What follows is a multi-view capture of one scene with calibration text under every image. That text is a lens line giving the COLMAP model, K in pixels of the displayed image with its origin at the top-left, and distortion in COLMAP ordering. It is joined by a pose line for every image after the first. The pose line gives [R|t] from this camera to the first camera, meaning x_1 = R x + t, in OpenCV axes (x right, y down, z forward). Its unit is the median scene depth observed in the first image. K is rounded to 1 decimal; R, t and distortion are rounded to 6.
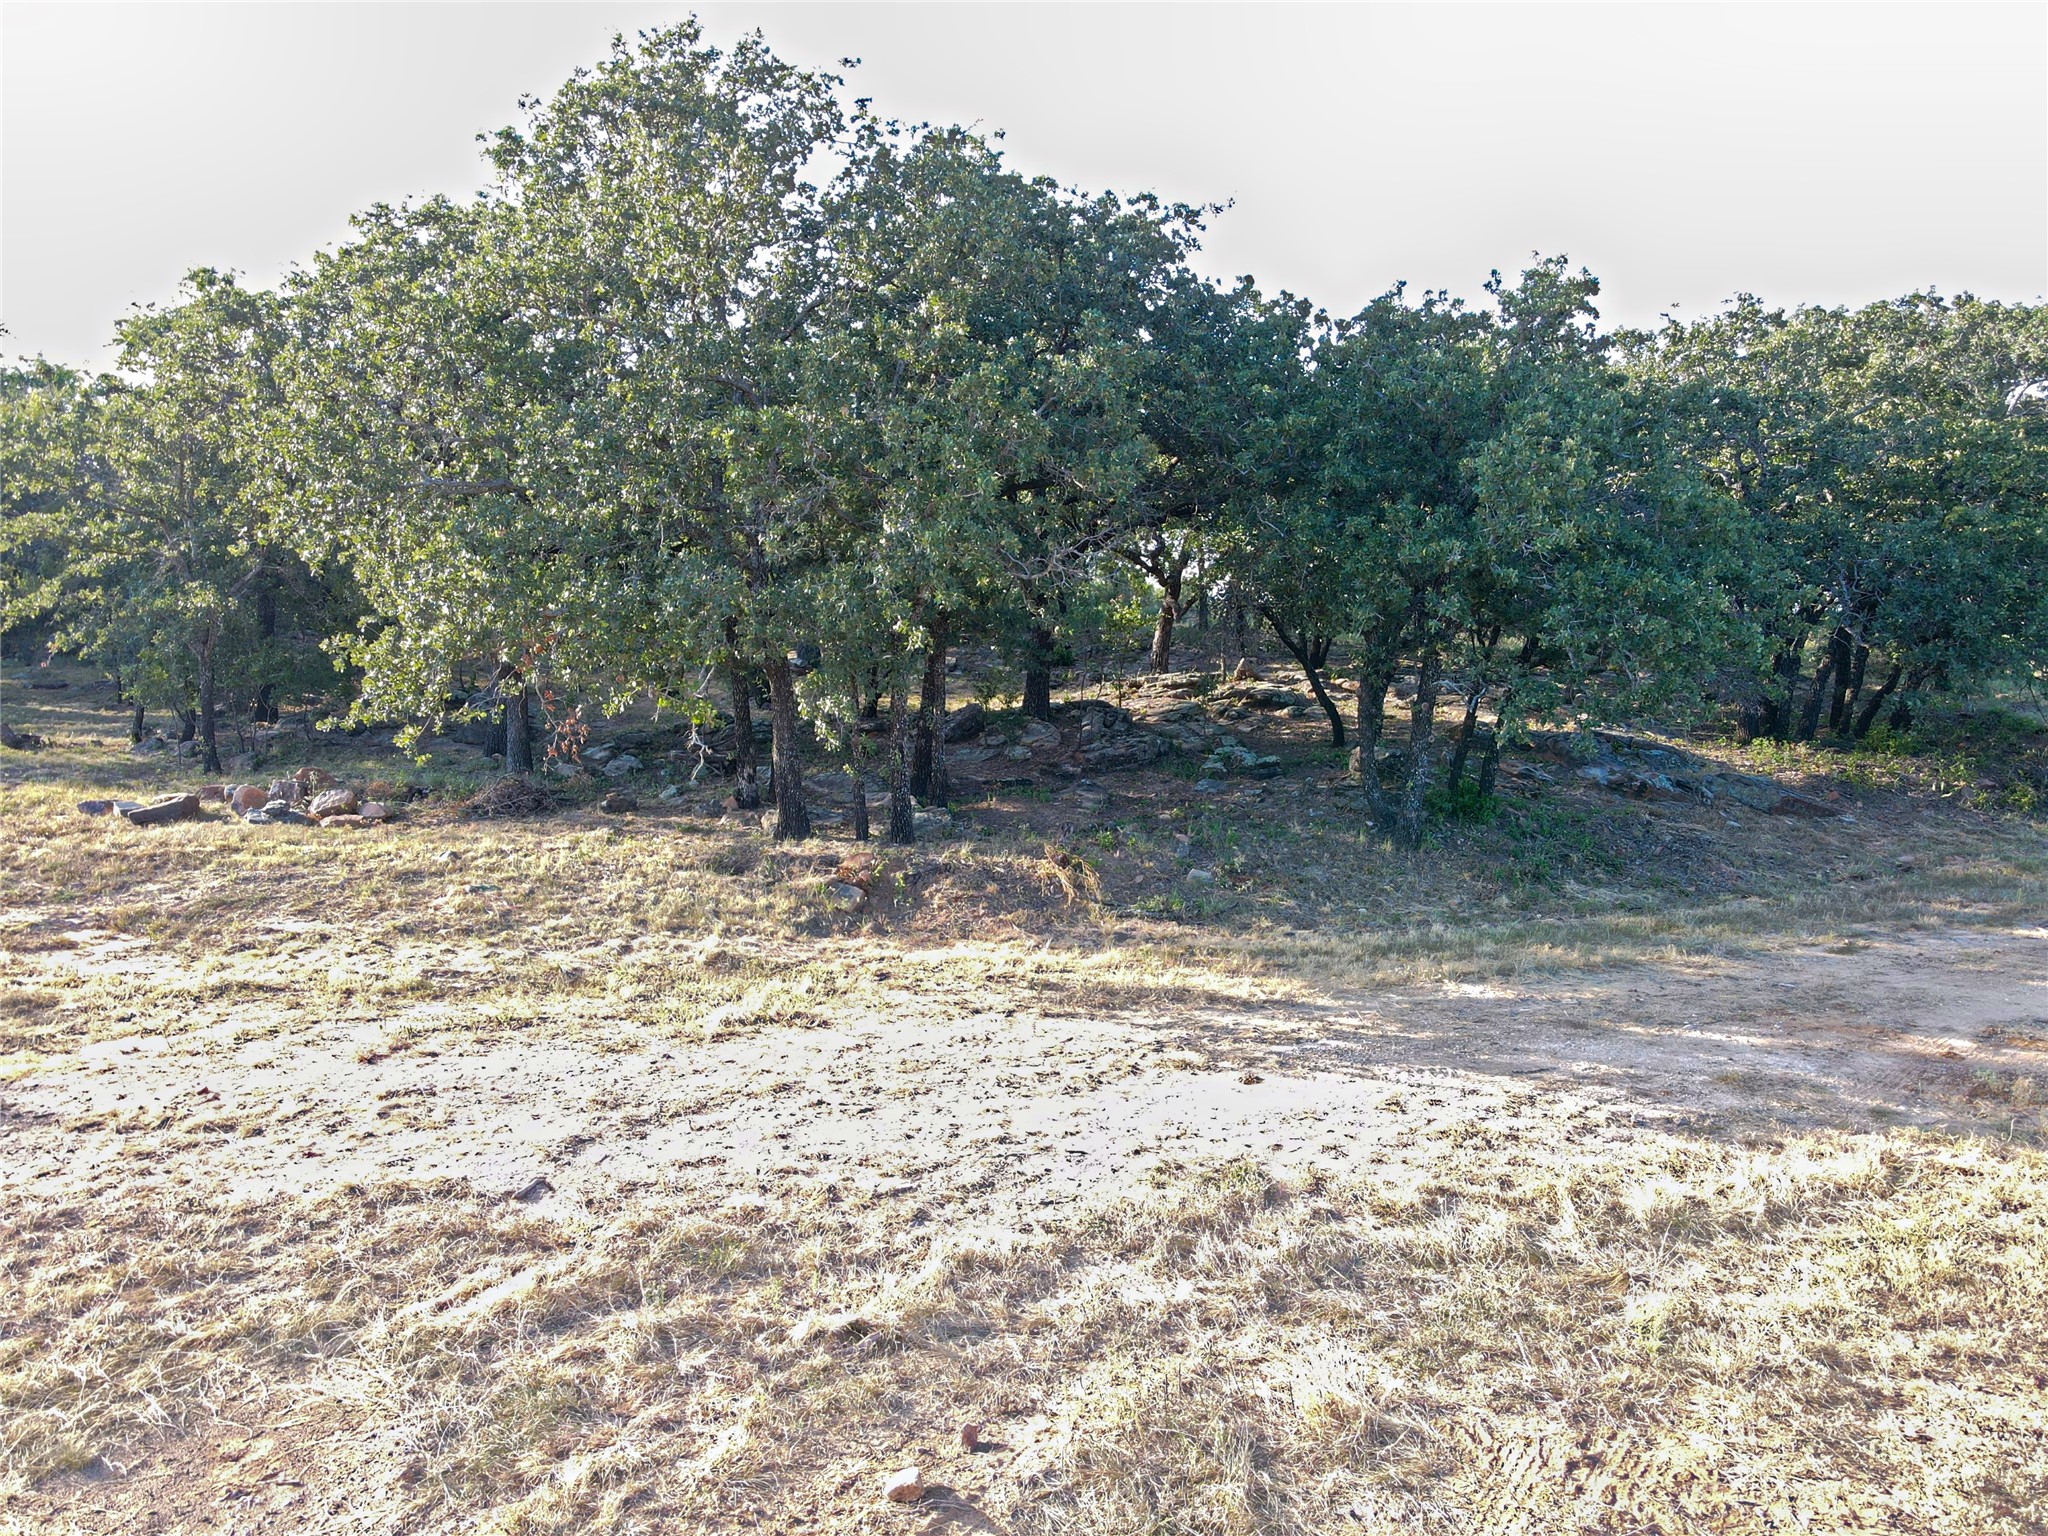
lens RADIAL K [[1490.3, 0, 1026.6], [0, 1490.3, 754.2], [0, 0, 1]] dist [0.020483, -0.011796]
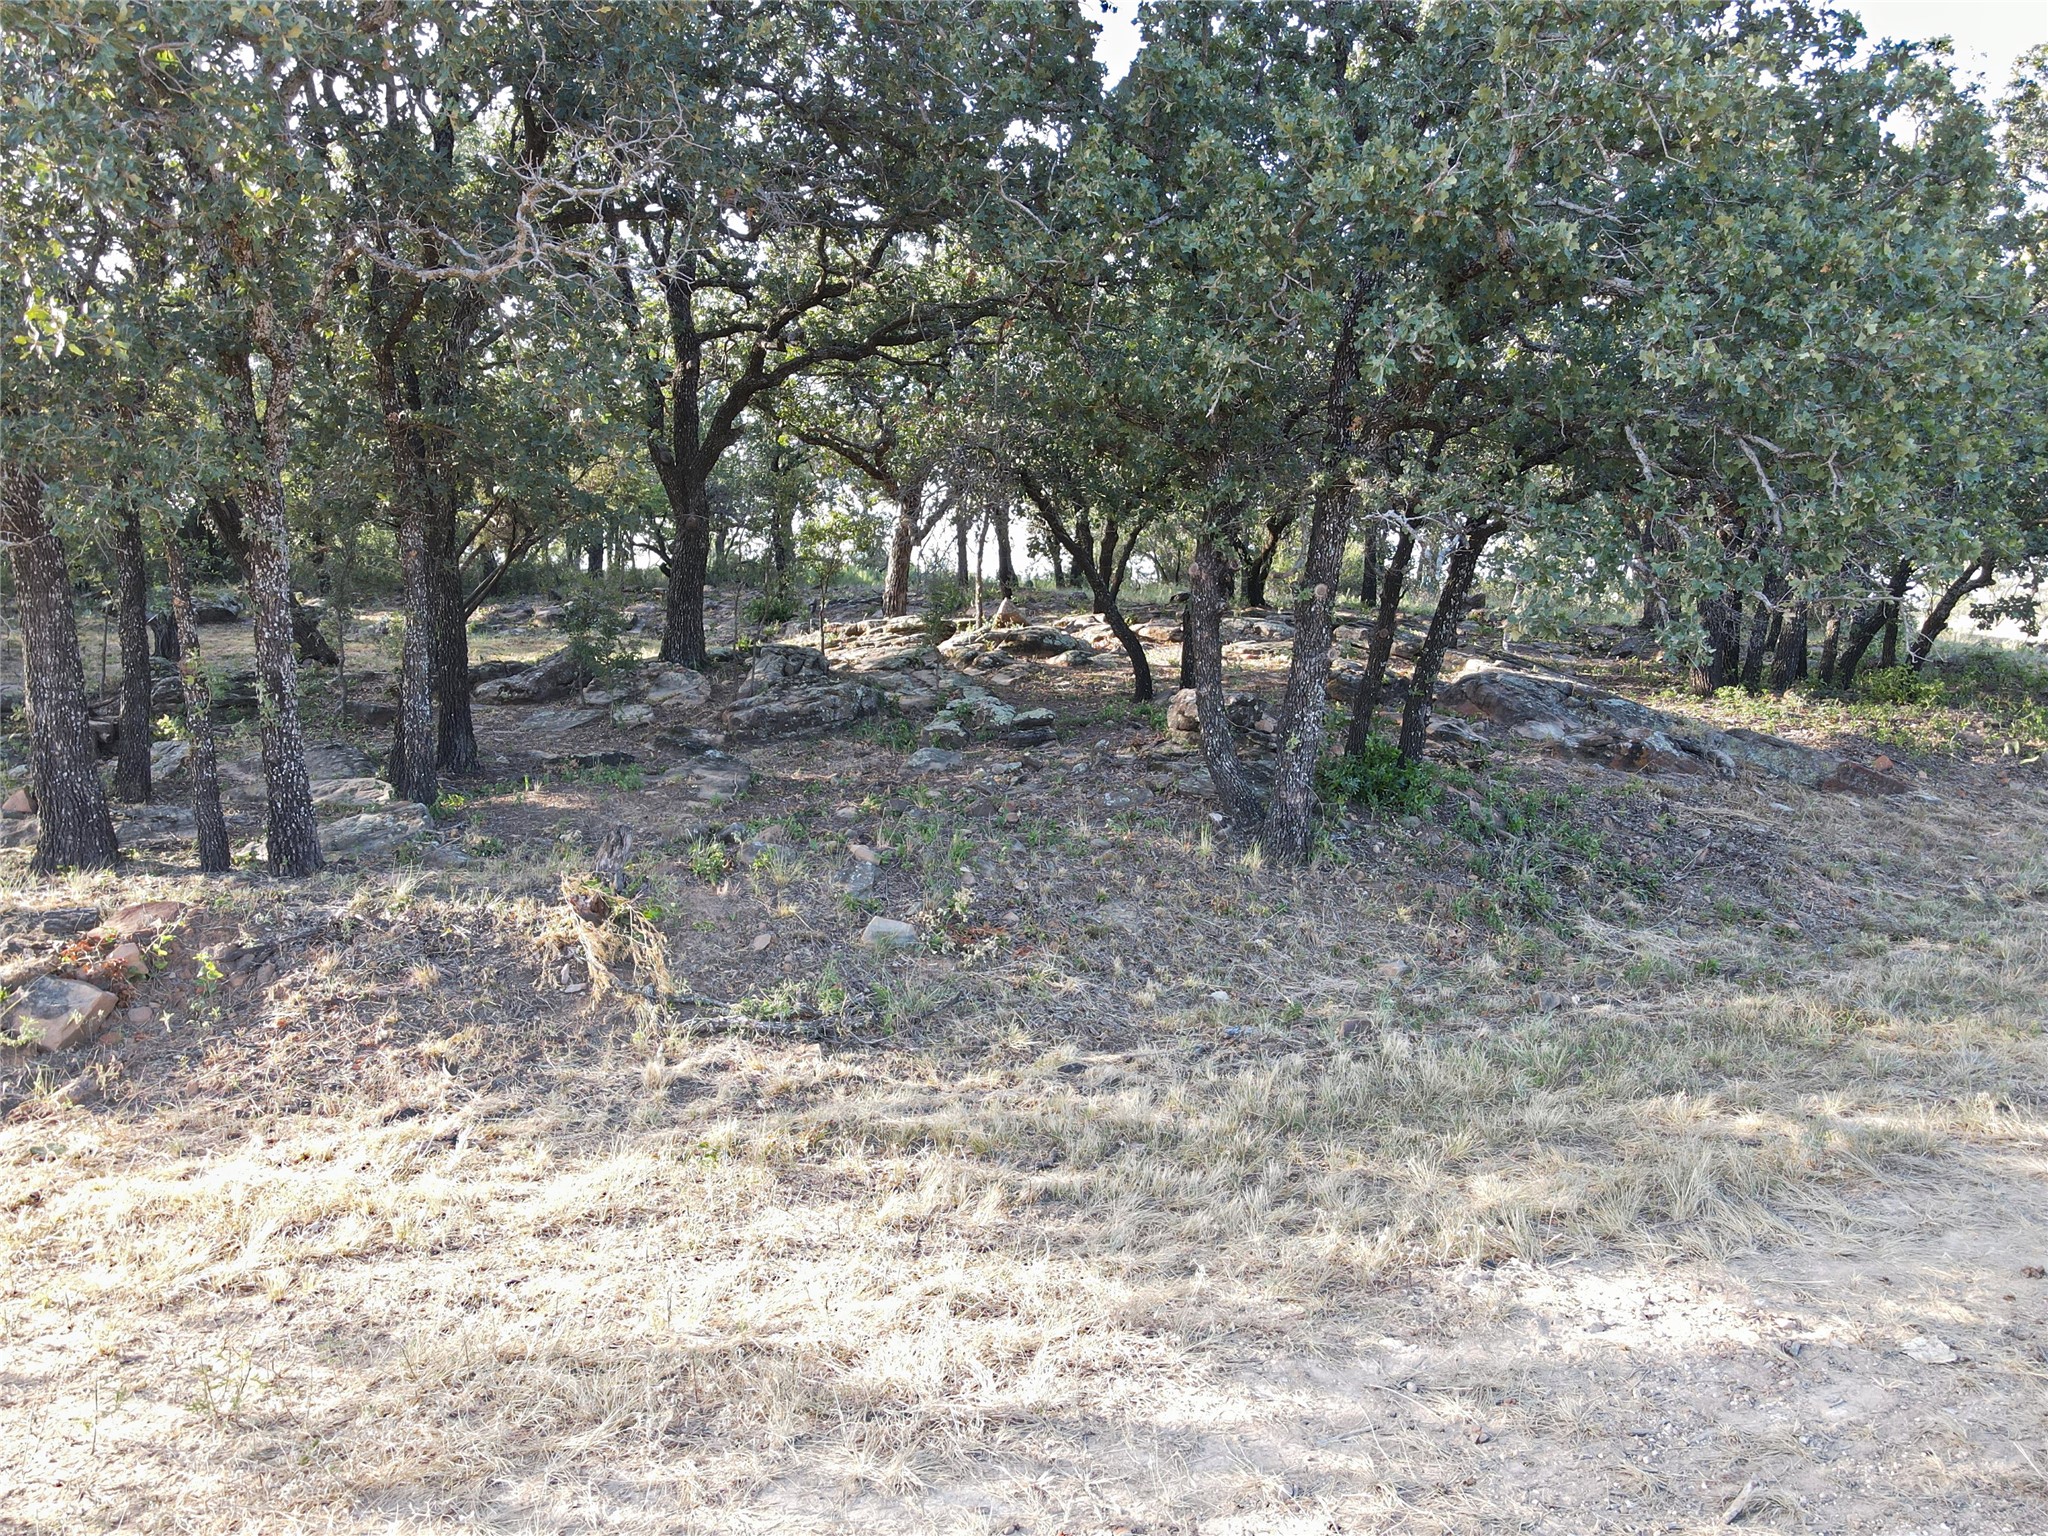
lens RADIAL K [[1490.3, 0, 1026.6], [0, 1490.3, 754.2], [0, 0, 1]] dist [0.020483, -0.011796]
pose [[0.989426, -0.012961, 0.144460, 0.086550], [0.013297, 0.999911, -0.001360, 0.023911], [-0.144430, 0.003267, 0.989510, 0.486984]]
